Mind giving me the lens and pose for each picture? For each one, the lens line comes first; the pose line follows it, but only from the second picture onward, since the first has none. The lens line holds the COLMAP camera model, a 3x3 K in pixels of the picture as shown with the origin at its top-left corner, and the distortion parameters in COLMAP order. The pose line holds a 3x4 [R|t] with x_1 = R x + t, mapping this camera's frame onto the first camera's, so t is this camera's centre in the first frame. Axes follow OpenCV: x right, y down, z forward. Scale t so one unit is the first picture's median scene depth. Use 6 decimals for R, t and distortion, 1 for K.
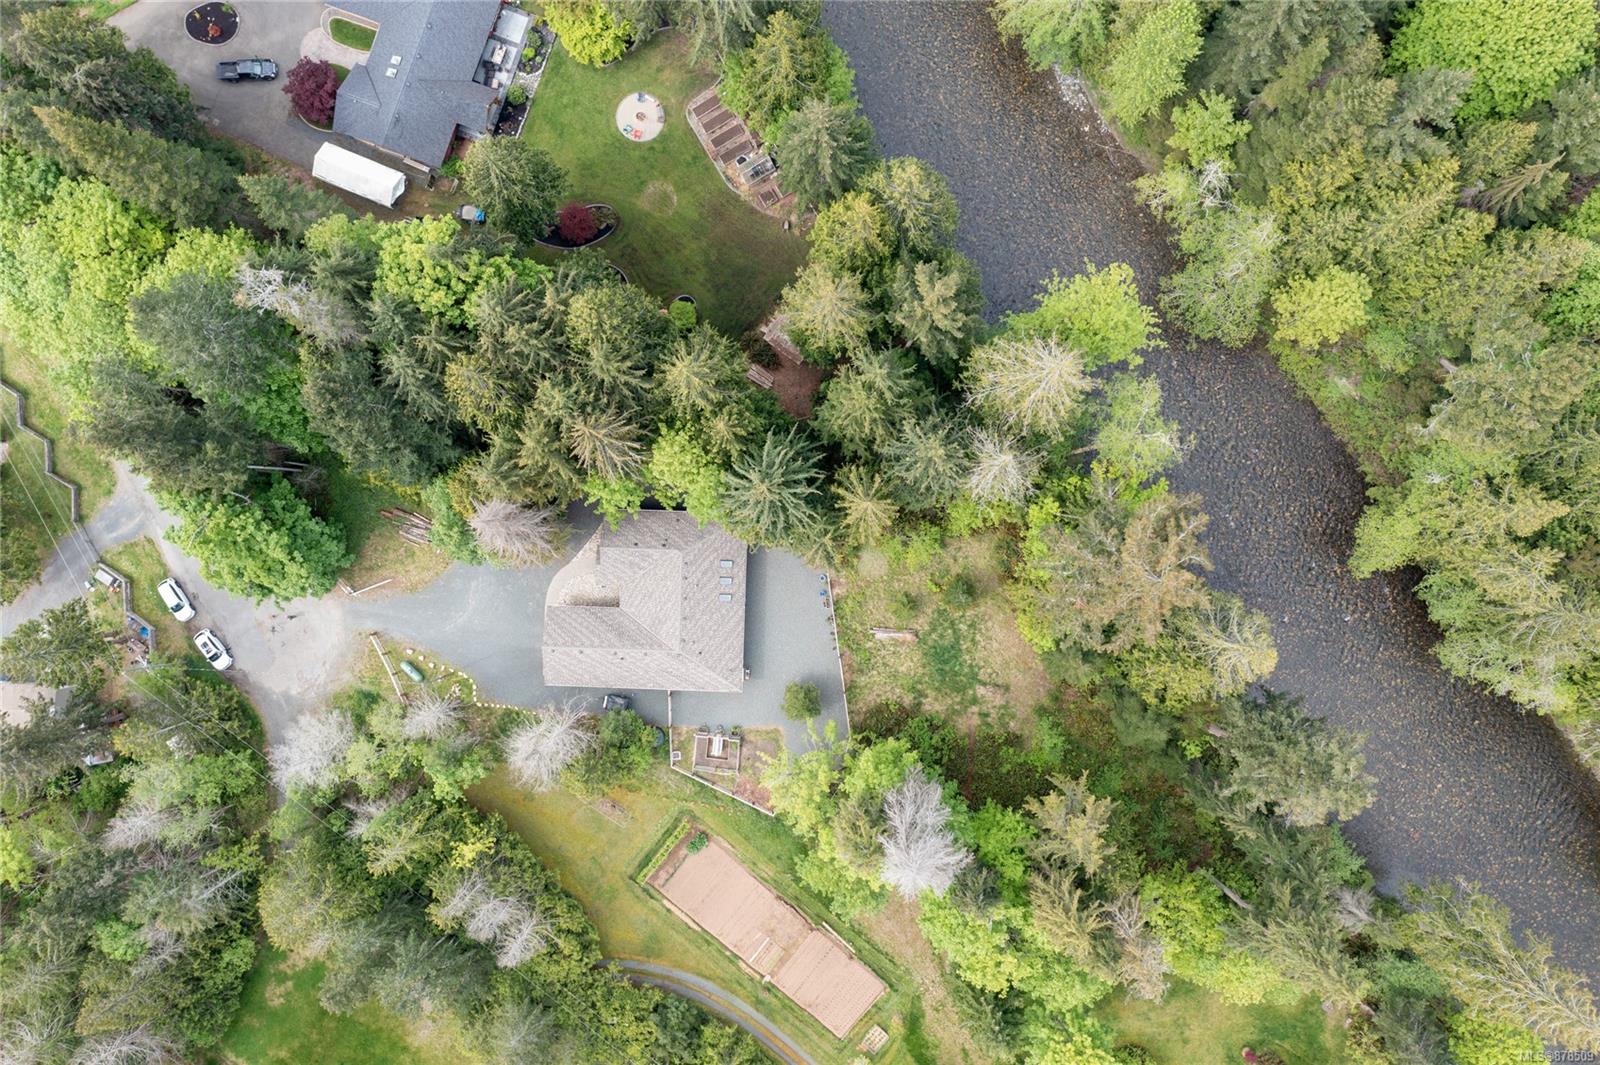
lens RADIAL K [[1288.8, 0, 796.2], [0, 1288.8, 532.2], [0, 0, 1]] dist [0.004680, 0.003058]
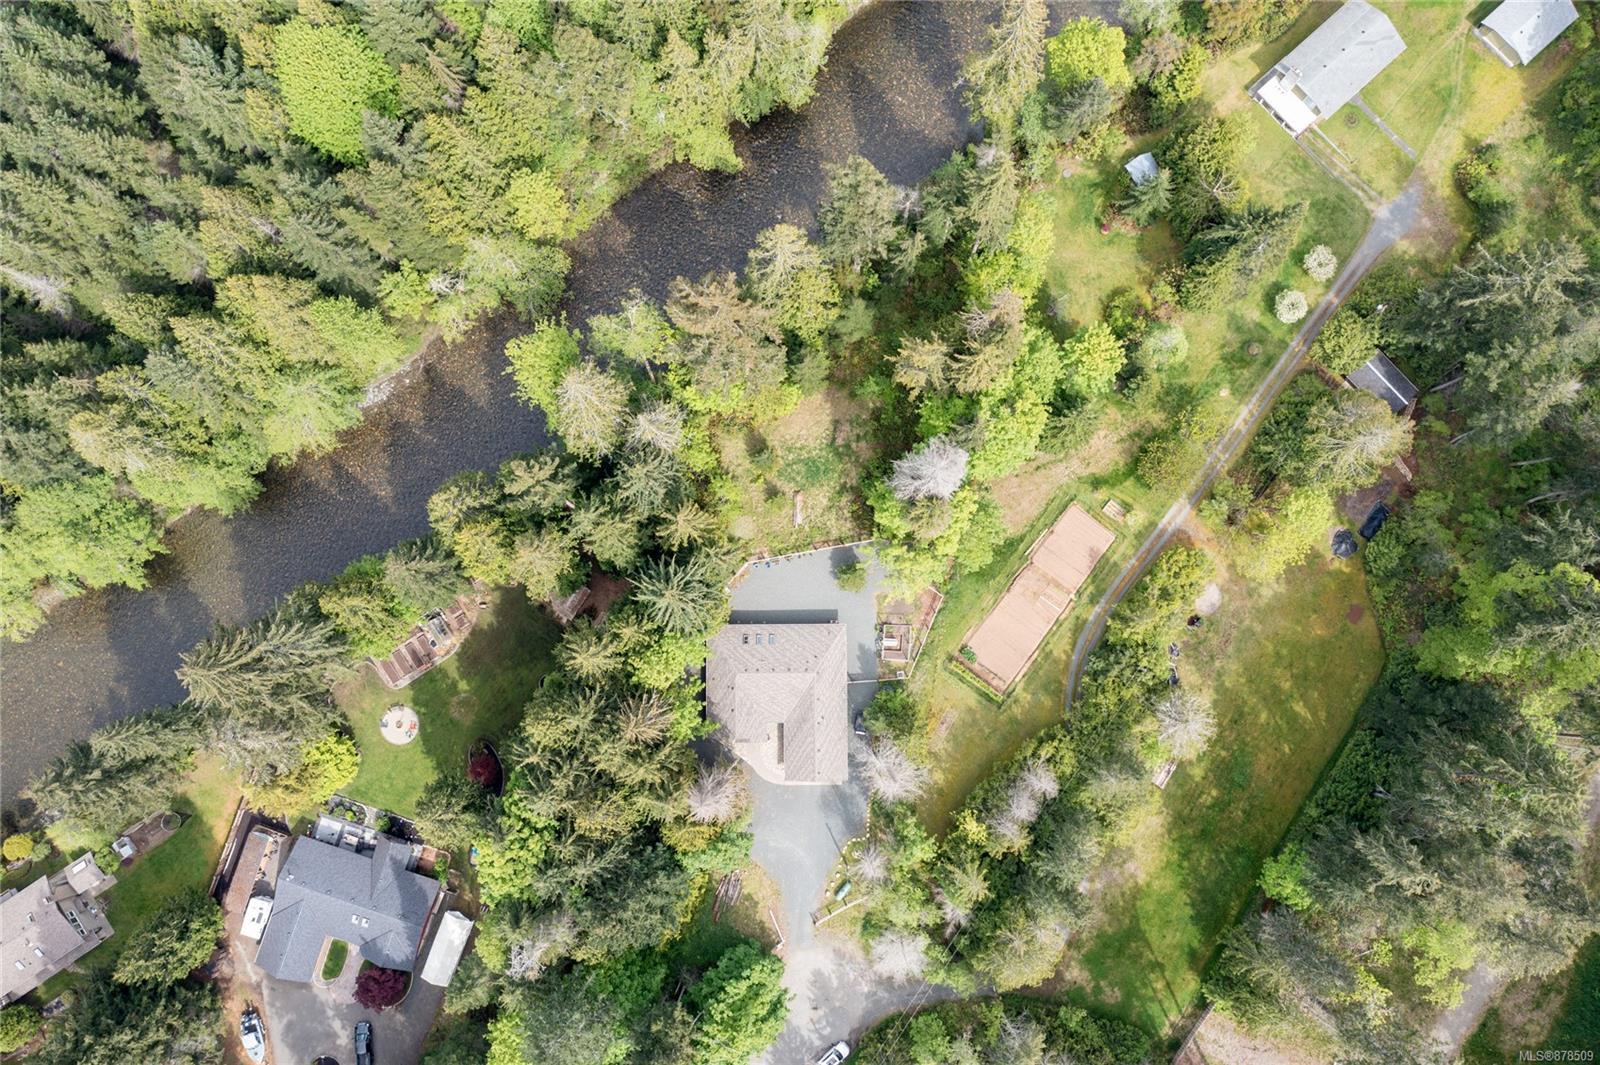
lens RADIAL K [[1288.8, 0, 801.3], [0, 1288.8, 532.5], [0, 0, 1]] dist [0.004680, 0.003058]
pose [[-0.041022, -0.992365, 0.116315, -0.108255], [0.999011, -0.042733, -0.012255, 0.108193], [0.017132, 0.115697, 0.993137, -0.309357]]
